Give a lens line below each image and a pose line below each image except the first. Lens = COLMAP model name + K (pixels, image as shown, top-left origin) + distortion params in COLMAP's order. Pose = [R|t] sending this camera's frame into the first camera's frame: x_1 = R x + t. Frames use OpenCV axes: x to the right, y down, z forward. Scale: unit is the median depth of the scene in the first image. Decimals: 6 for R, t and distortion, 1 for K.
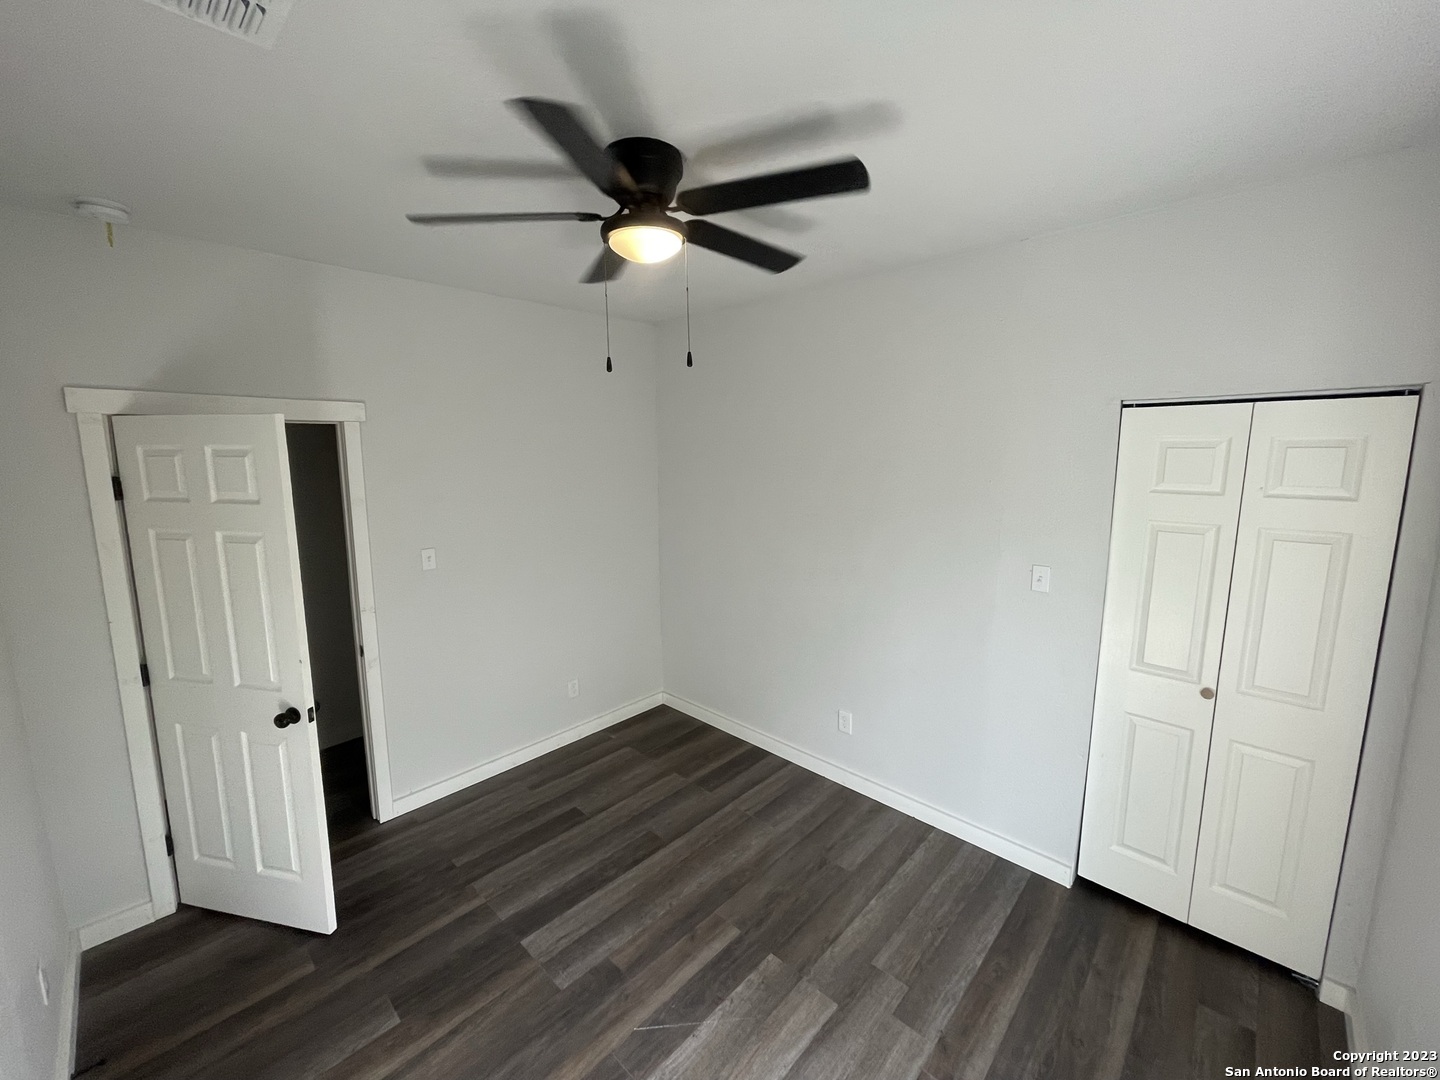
lens RADIAL K [[577.3, 0, 723.5], [0, 577.3, 534.1], [0, 0, 1]] dist [0.010591, 0.000976]
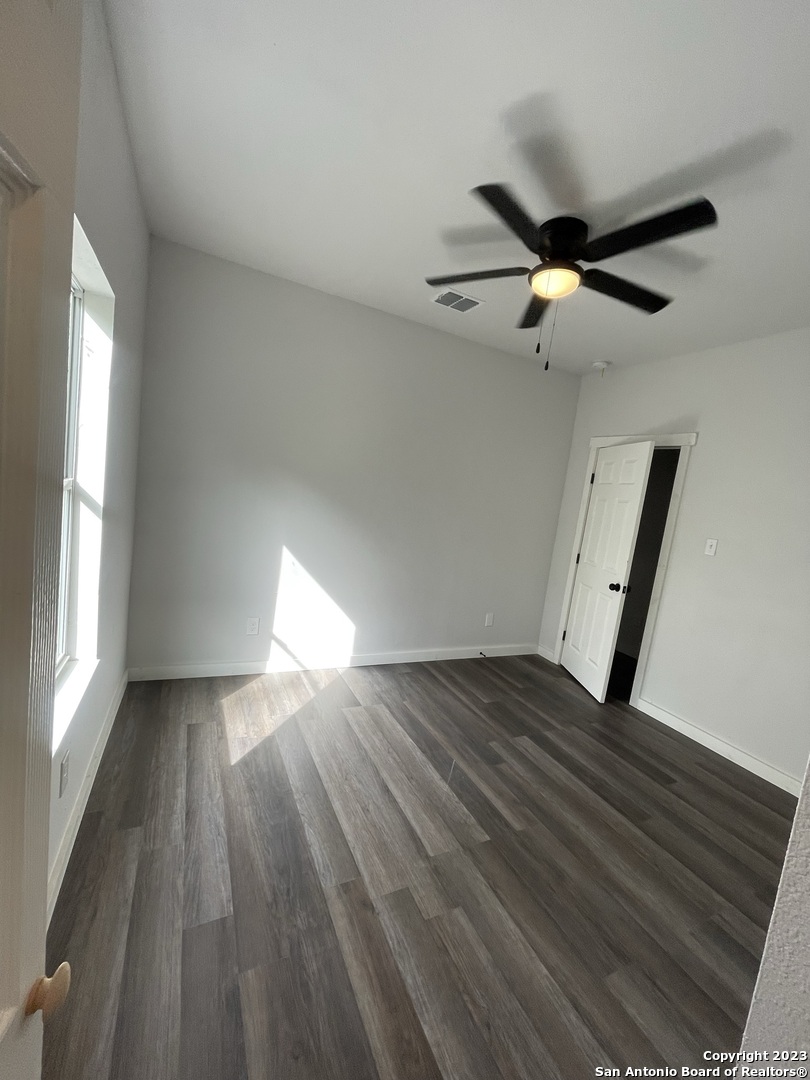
lens RADIAL K [[433.0, 0, 408.4], [0, 433.0, 540.9], [0, 0, 1]] dist [0.010591, 0.000976]
pose [[-0.344721, 0.067164, -0.936299, 0.884214], [-0.256572, 0.952715, 0.162805, 0.061812], [0.902961, 0.296351, -0.311188, 0.927210]]
